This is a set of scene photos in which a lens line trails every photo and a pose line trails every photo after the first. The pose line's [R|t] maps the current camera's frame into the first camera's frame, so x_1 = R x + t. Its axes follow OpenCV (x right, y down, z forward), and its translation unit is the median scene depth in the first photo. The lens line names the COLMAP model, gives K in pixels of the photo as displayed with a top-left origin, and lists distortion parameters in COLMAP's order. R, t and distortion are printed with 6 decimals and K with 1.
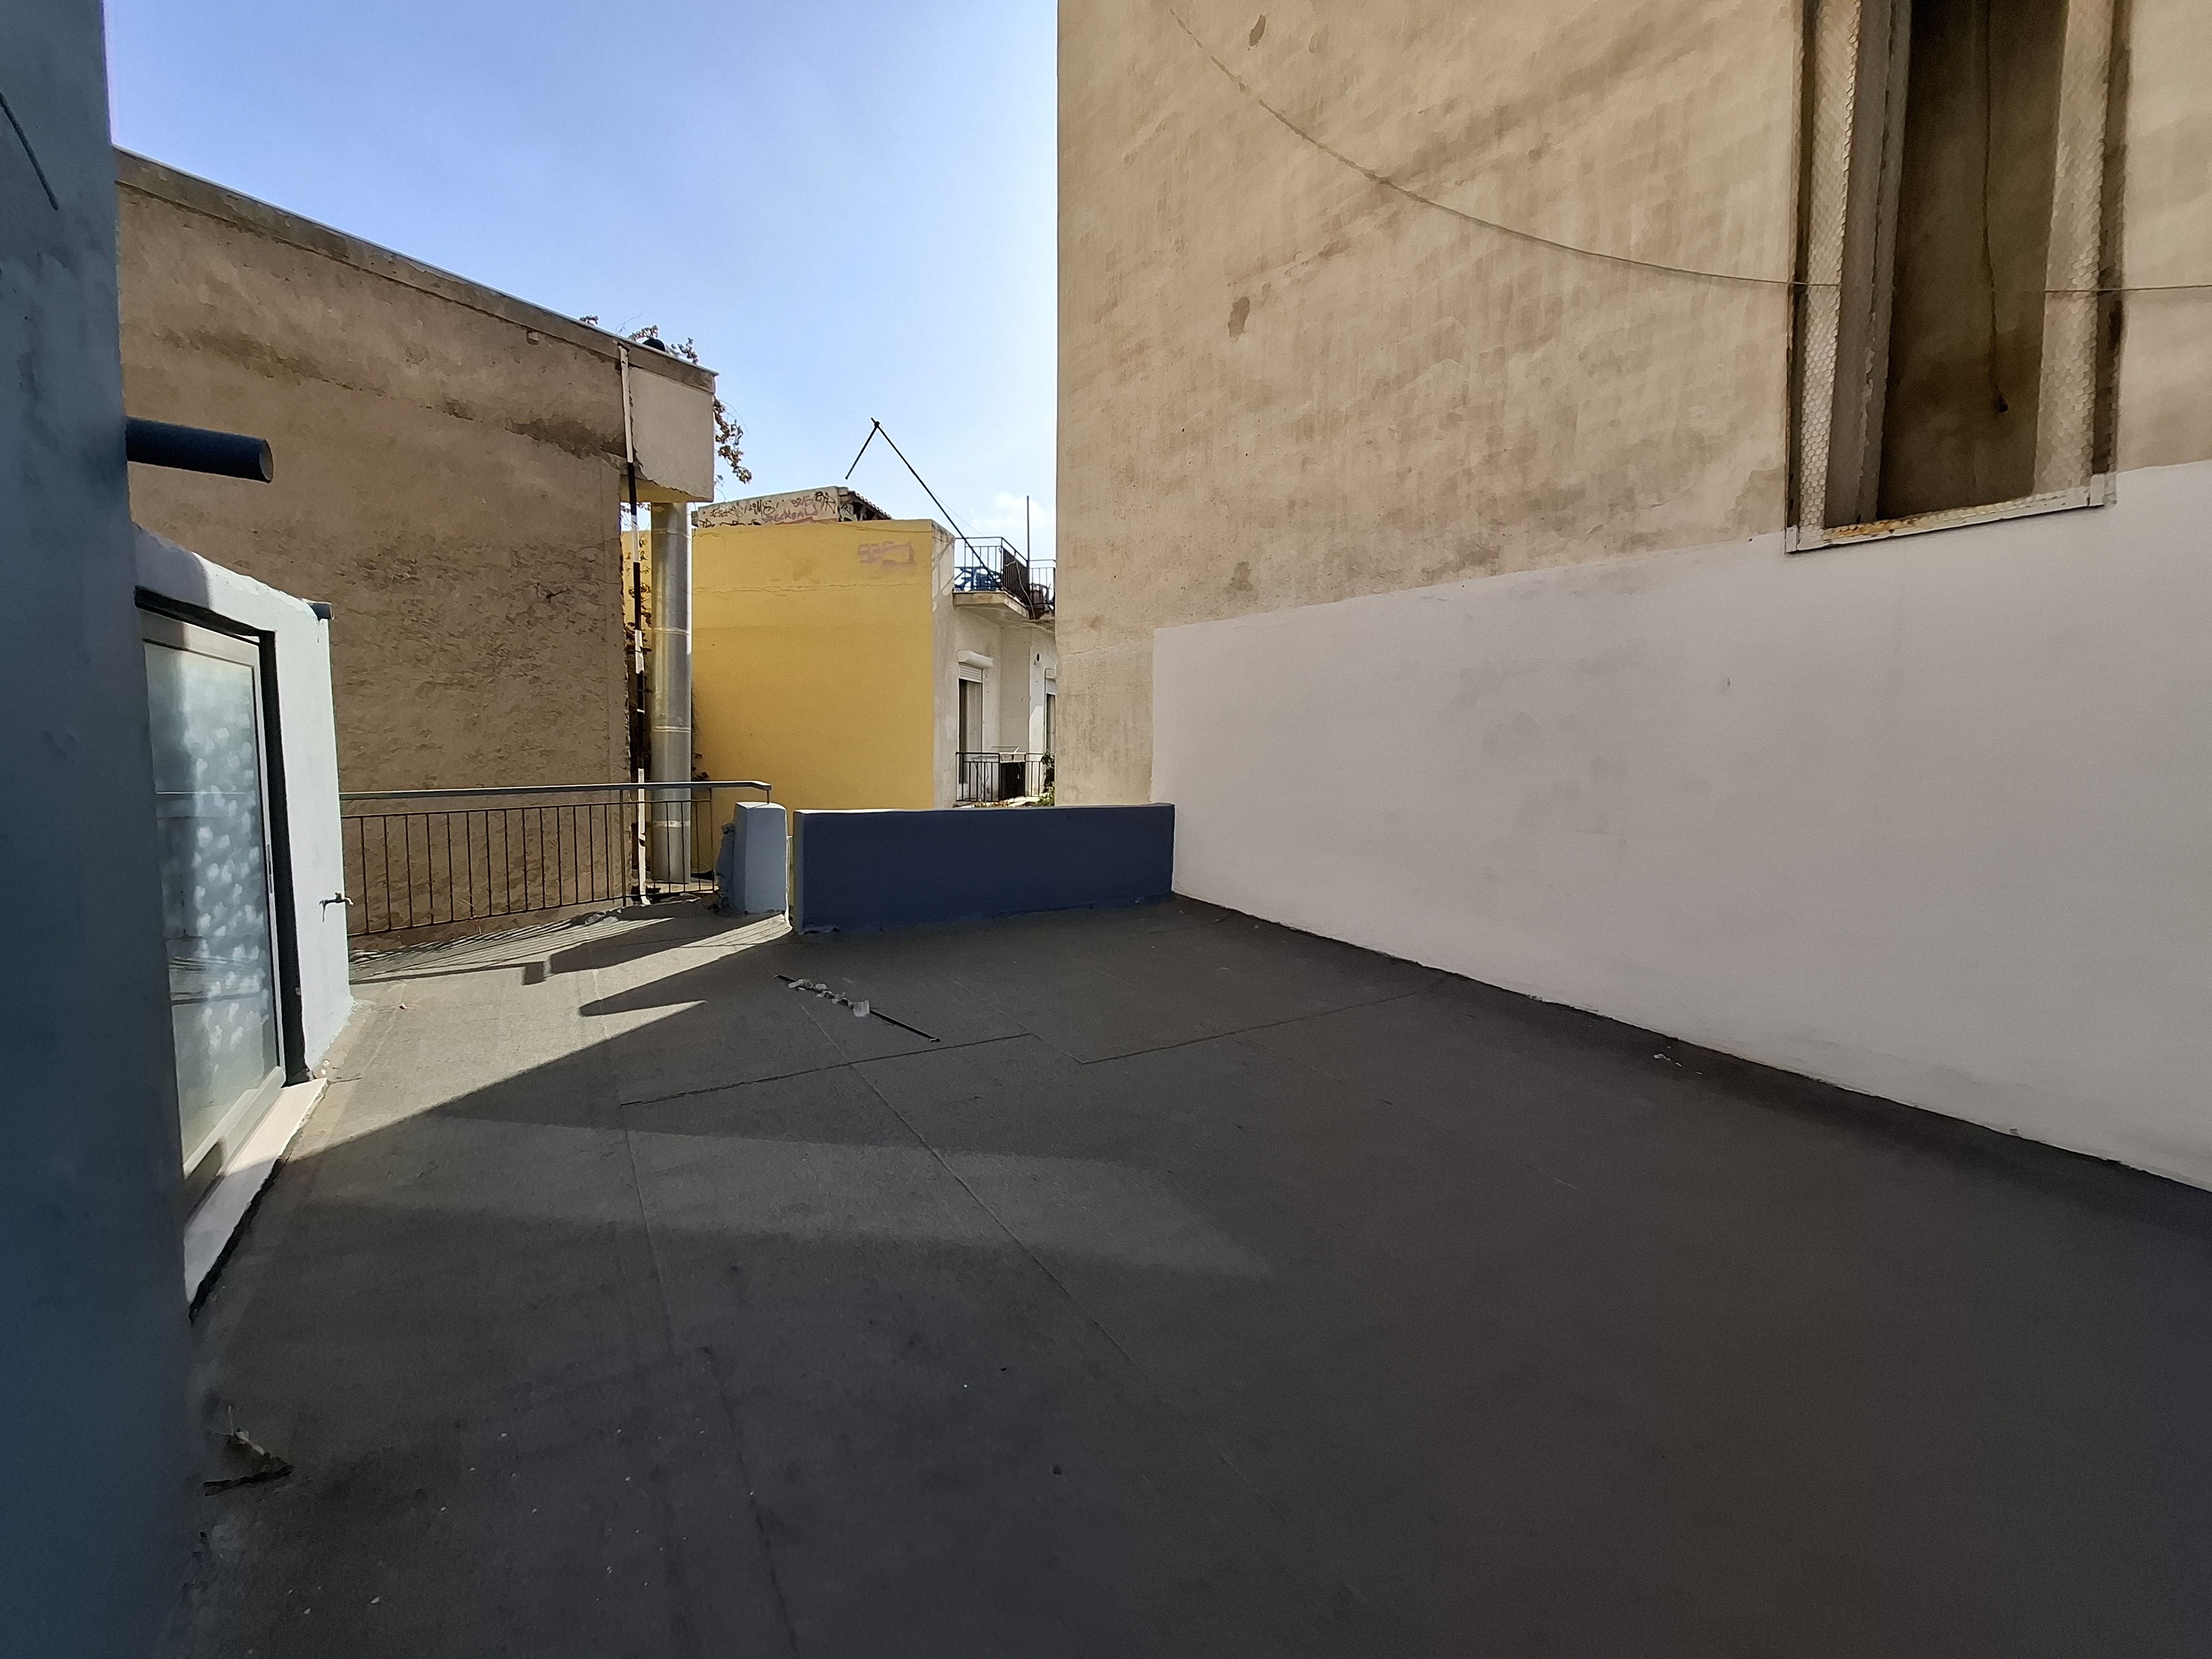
lens RADIAL K [[881.8, 0, 1106.2], [0, 881.8, 802.1], [0, 0, 1]] dist [0.000858, 0.000317]
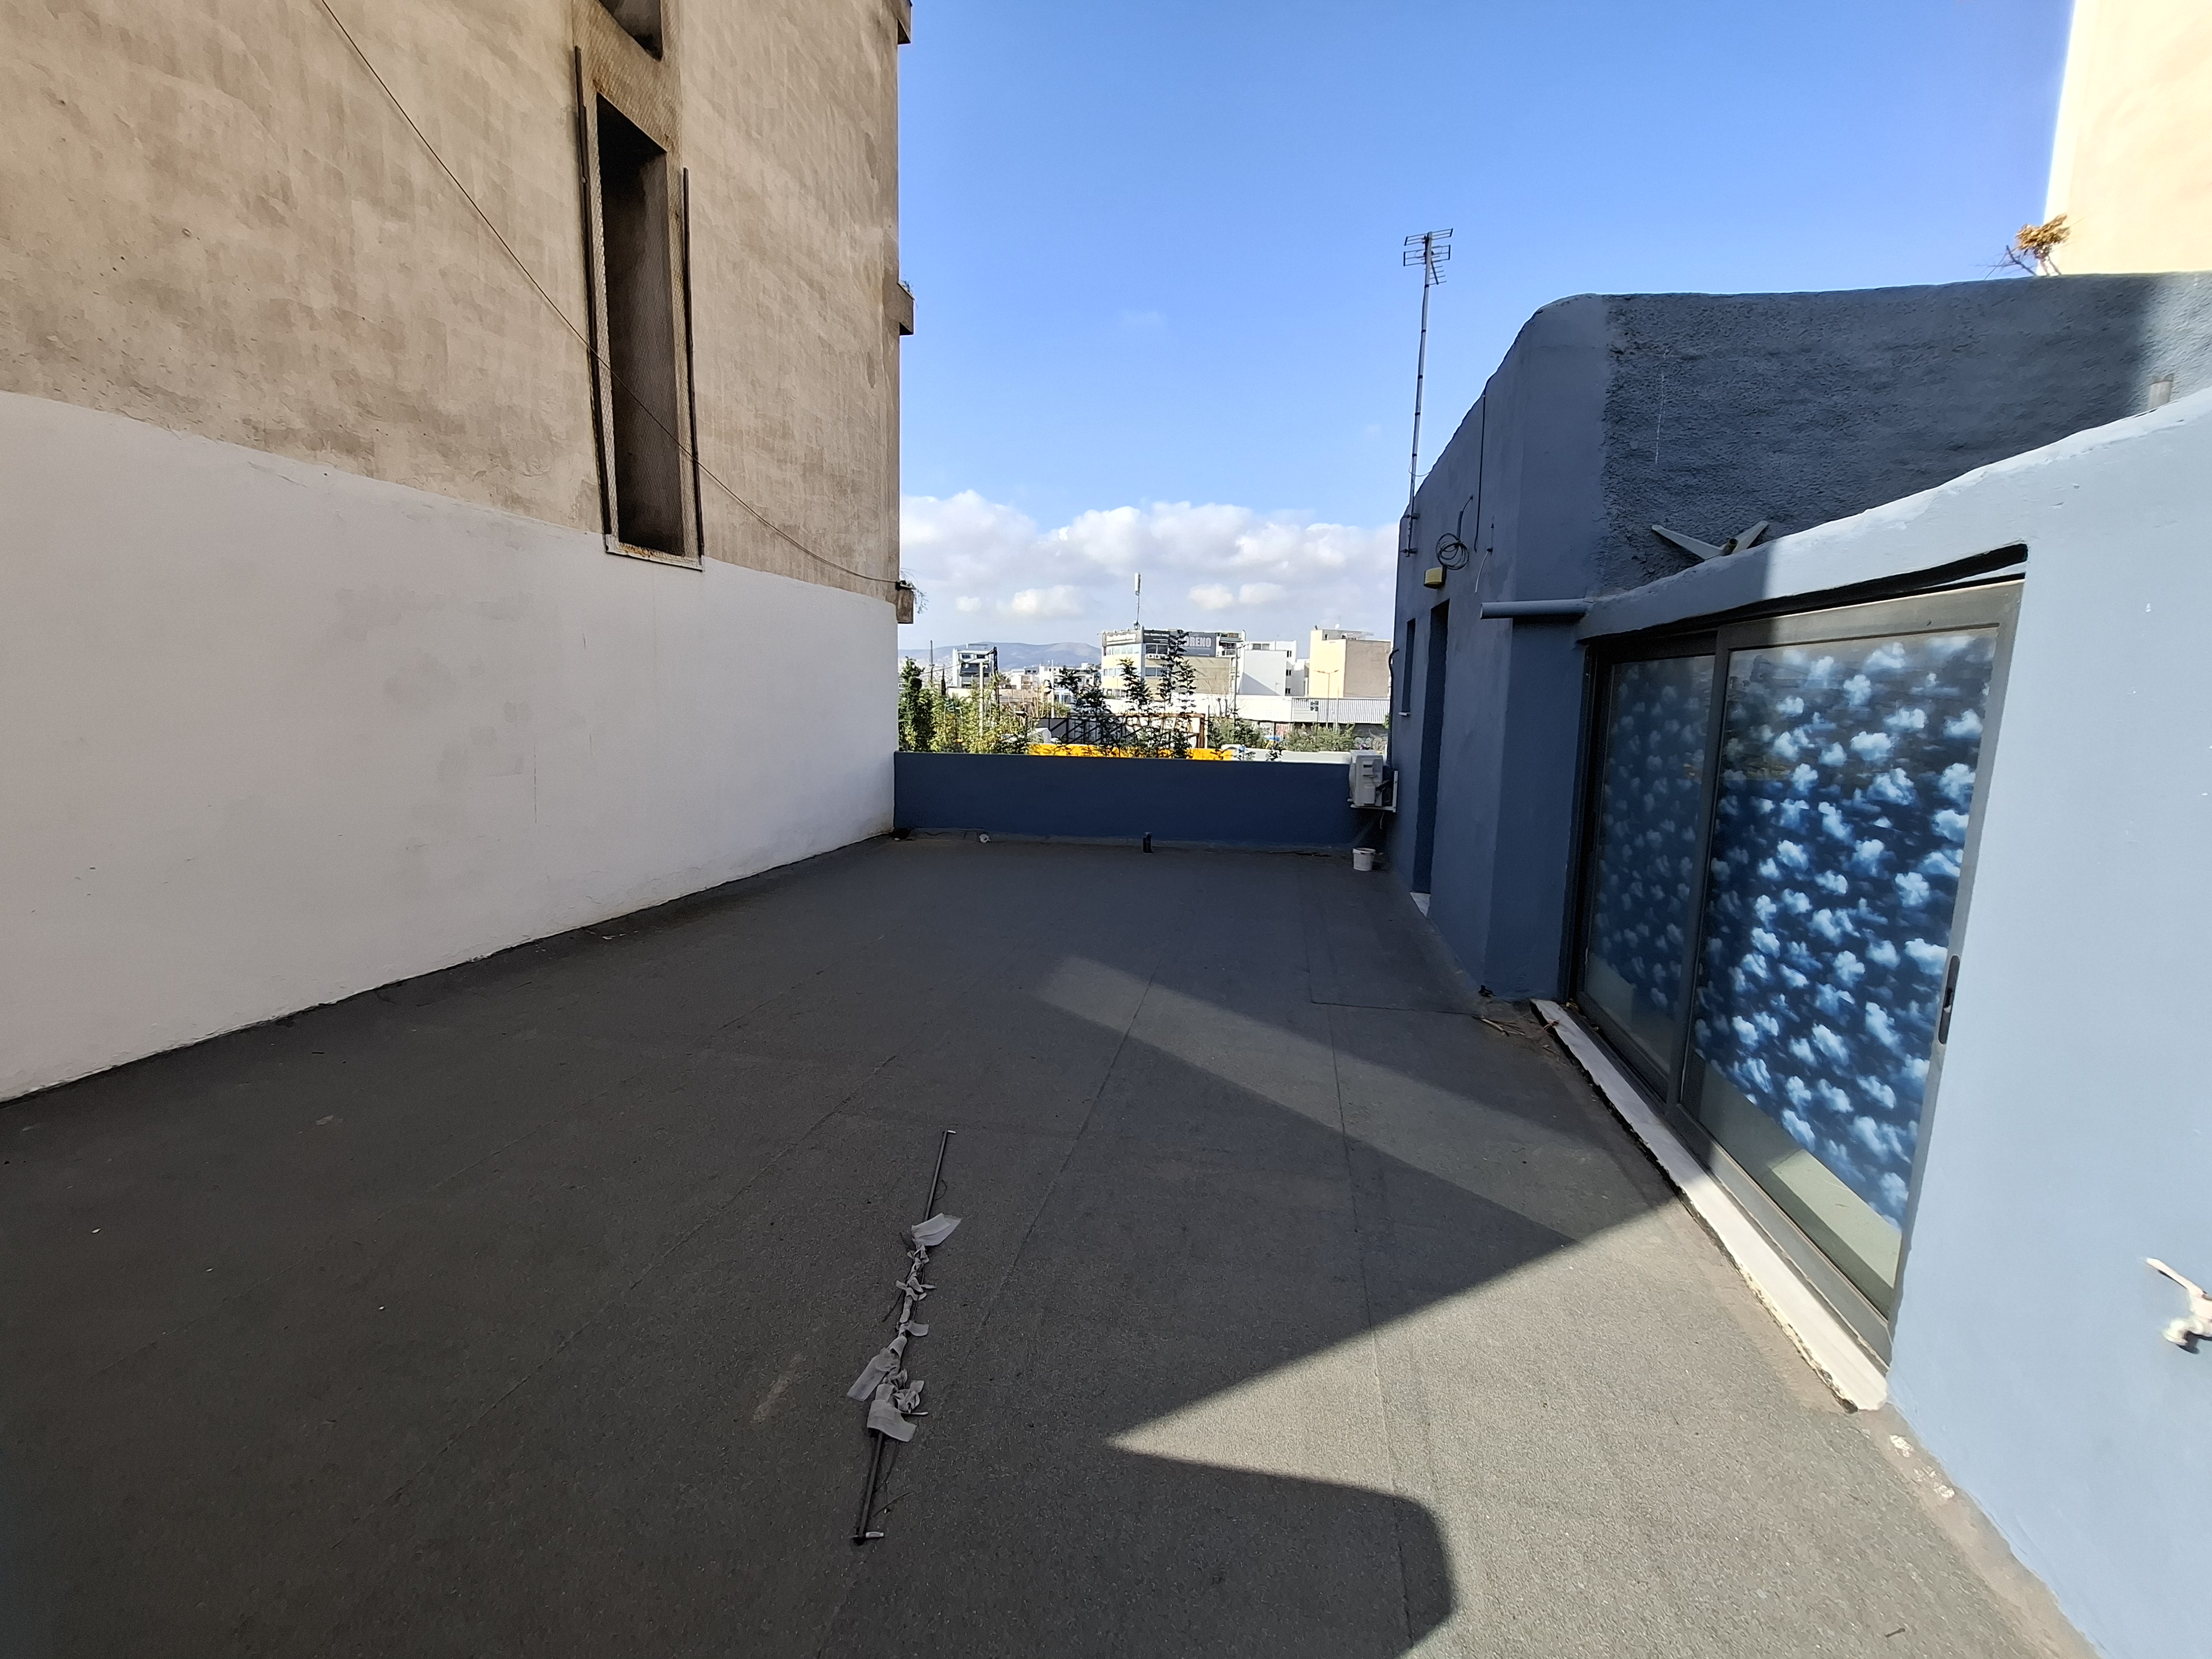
lens RADIAL K [[881.8, 0, 1106.2], [0, 881.8, 802.1], [0, 0, 1]] dist [0.000858, 0.000317]
pose [[-0.711767, -0.114518, 0.693018, -0.651991], [0.020872, 0.982736, 0.183830, -0.106914], [-0.702106, 0.145309, -0.697089, 1.195369]]
